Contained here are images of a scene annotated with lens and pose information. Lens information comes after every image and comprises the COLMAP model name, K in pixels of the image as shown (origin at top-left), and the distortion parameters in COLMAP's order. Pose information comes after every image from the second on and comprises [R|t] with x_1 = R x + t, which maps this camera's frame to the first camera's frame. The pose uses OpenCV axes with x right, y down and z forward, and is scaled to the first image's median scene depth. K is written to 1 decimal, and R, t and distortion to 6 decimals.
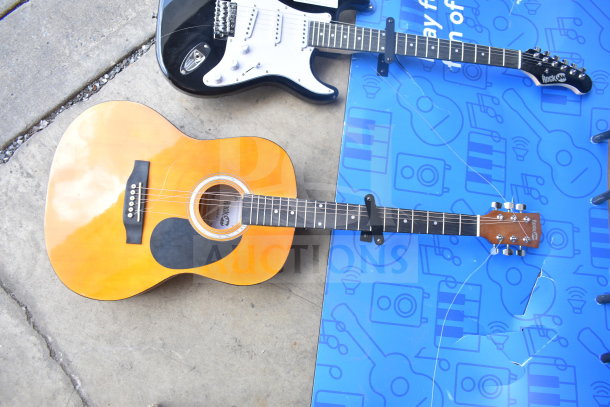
lens RADIAL K [[474.8, 0, 314.3], [0, 474.8, 204.0], [0, 0, 1]] dist [-0.134227, 0.053402]
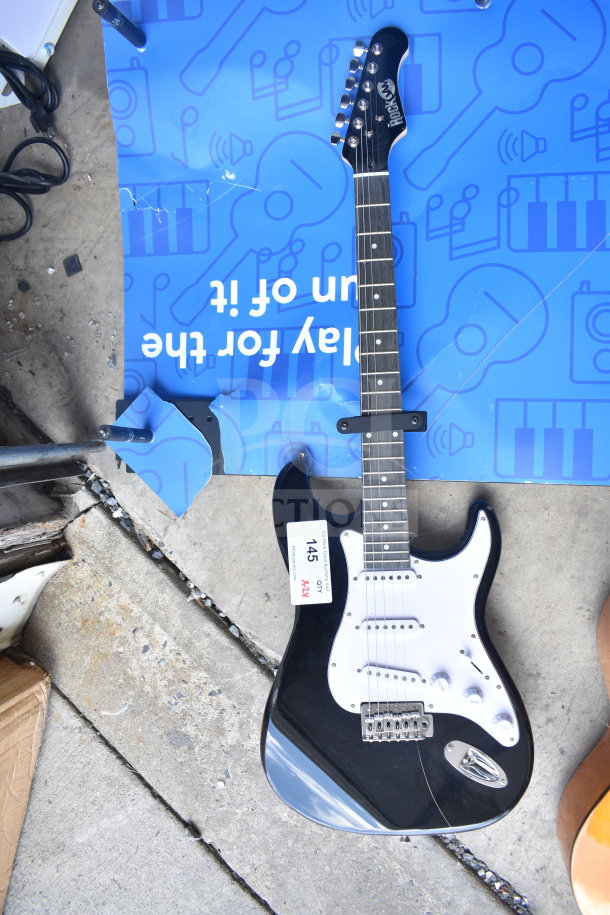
lens RADIAL K [[691.6, 0, 305.0], [0, 691.6, 457.5], [0, 0, 1]] dist [-0.105981, 0.022753]
pose [[-0.127453, -0.984603, -0.119636, 0.238801], [0.990154, -0.119266, -0.073289, -0.394019], [0.057892, -0.127799, 0.990109, 0.185797]]
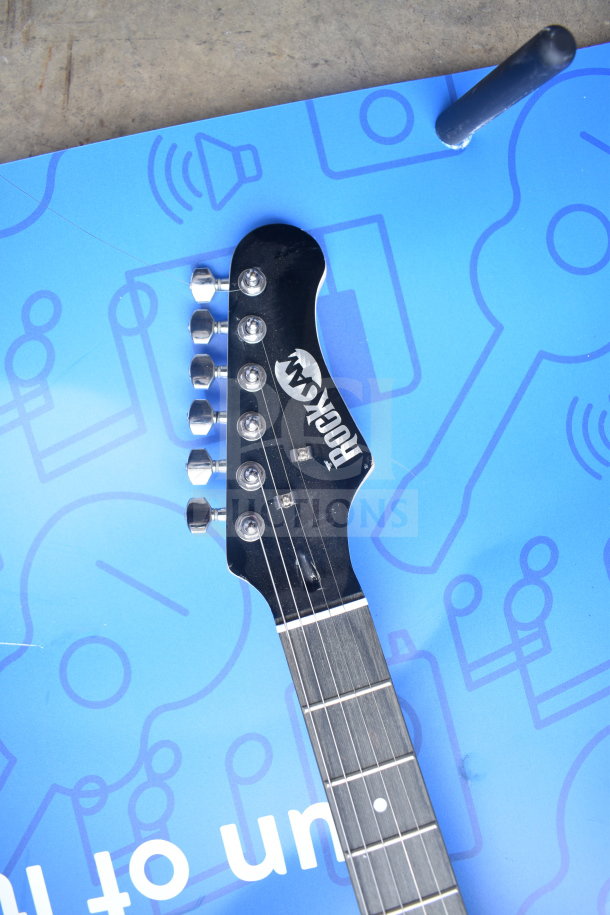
lens RADIAL K [[691.6, 0, 305.0], [0, 691.6, 457.5], [0, 0, 1]] dist [-0.105981, 0.022753]
pose [[-0.357499, -0.933835, 0.012123, 0.538848], [0.924219, -0.351893, 0.148294, -0.361340], [-0.134216, 0.064219, 0.988869, 0.750915]]
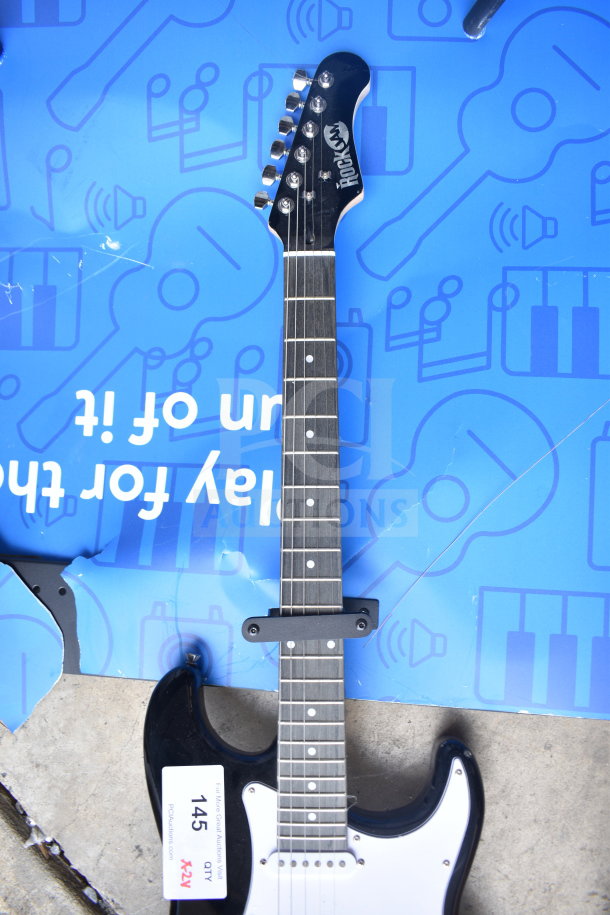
lens RADIAL K [[691.6, 0, 305.0], [0, 691.6, 457.5], [0, 0, 1]] dist [-0.105981, 0.022753]
pose [[-0.083750, -0.996086, -0.028265, 0.318821], [0.996248, -0.084316, 0.019487, -0.361926], [-0.021794, -0.026527, 0.999410, 0.486612]]
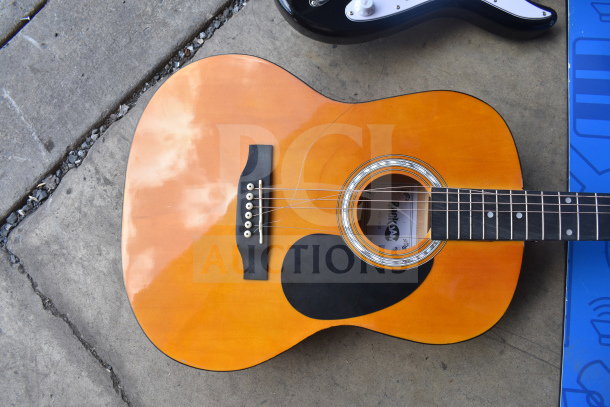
lens RADIAL K [[461.0, 0, 305.0], [0, 461.0, 203.5], [0, 0, 1]] dist [-0.105981, 0.022753]
pose [[0.966613, -0.056873, -0.249850, -0.145598], [0.058384, 0.998293, -0.001366, -0.009564], [0.249502, -0.013266, 0.968283, 0.373592]]
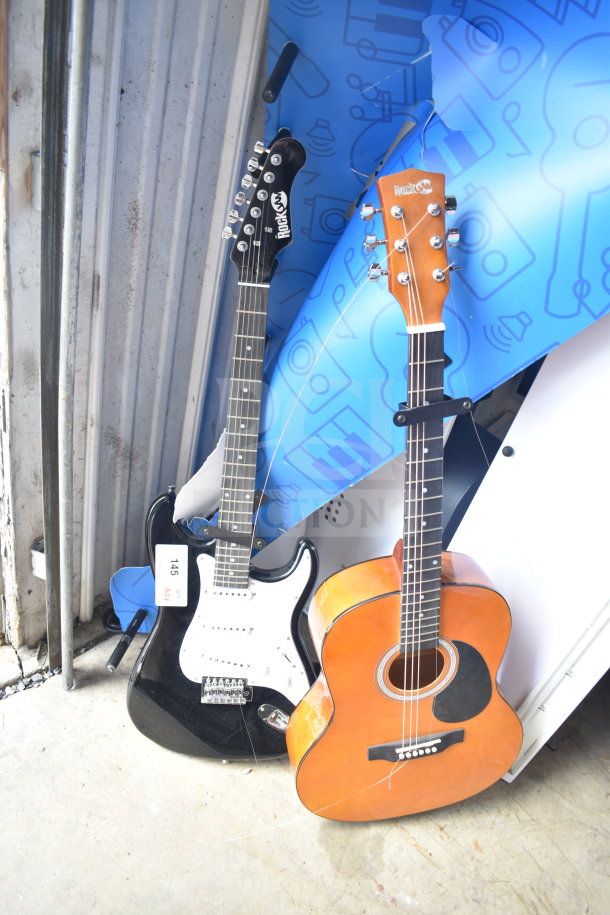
lens RADIAL K [[691.6, 0, 305.0], [0, 691.6, 457.5], [0, 0, 1]] dist [-0.105981, 0.022753]
pose [[0.035064, -0.881619, -0.470658, 0.711055], [0.994649, -0.015012, 0.102220, -0.363176], [-0.097185, -0.471724, 0.876374, 0.115596]]
